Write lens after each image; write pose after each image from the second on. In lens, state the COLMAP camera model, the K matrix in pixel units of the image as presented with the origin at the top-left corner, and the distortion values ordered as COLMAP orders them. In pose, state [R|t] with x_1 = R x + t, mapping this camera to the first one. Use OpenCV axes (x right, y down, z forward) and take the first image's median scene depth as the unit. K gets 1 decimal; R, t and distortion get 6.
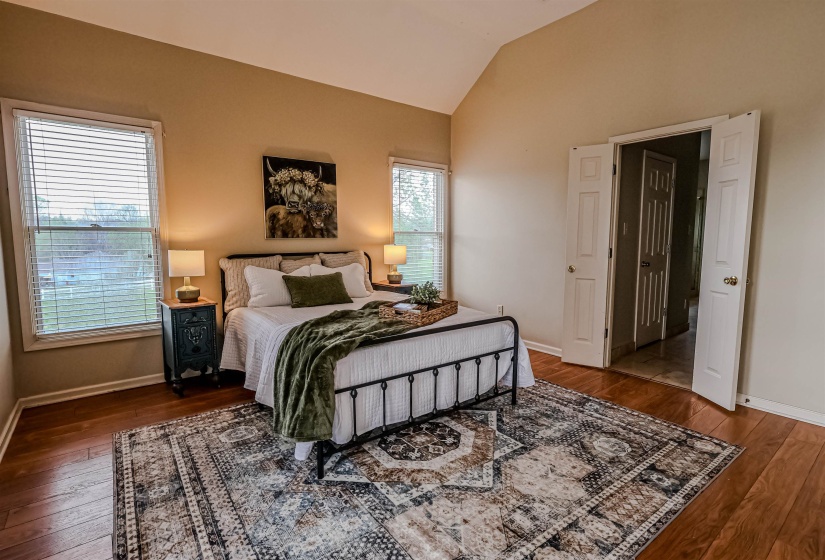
lens RADIAL K [[391.5, 0, 417.3], [0, 391.5, 280.3], [0, 0, 1]] dist [-0.000485, 0.000940]
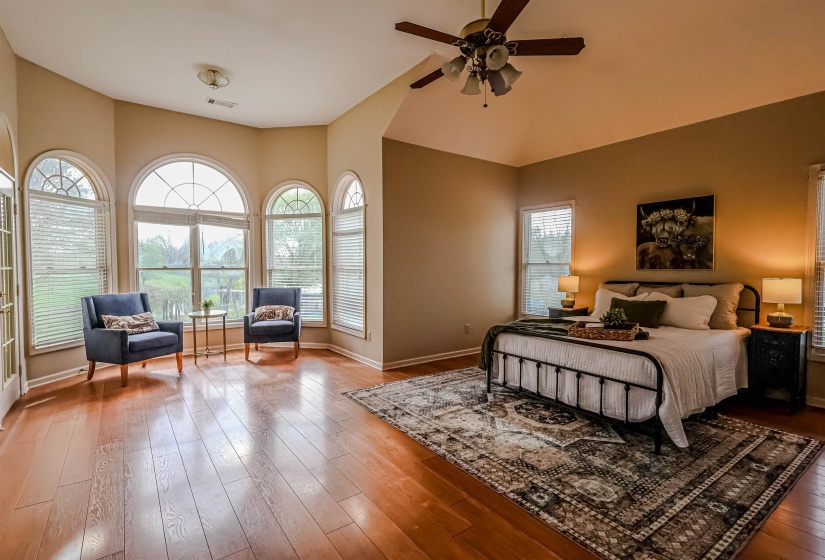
lens RADIAL K [[391.5, 0, 414.3], [0, 391.5, 279.9], [0, 0, 1]] dist [-0.000485, 0.000940]
pose [[-0.026353, 0.031087, -0.999169, 1.311139], [-0.109626, 0.993398, 0.033798, -0.057206], [0.993624, 0.110426, -0.022771, 0.486712]]
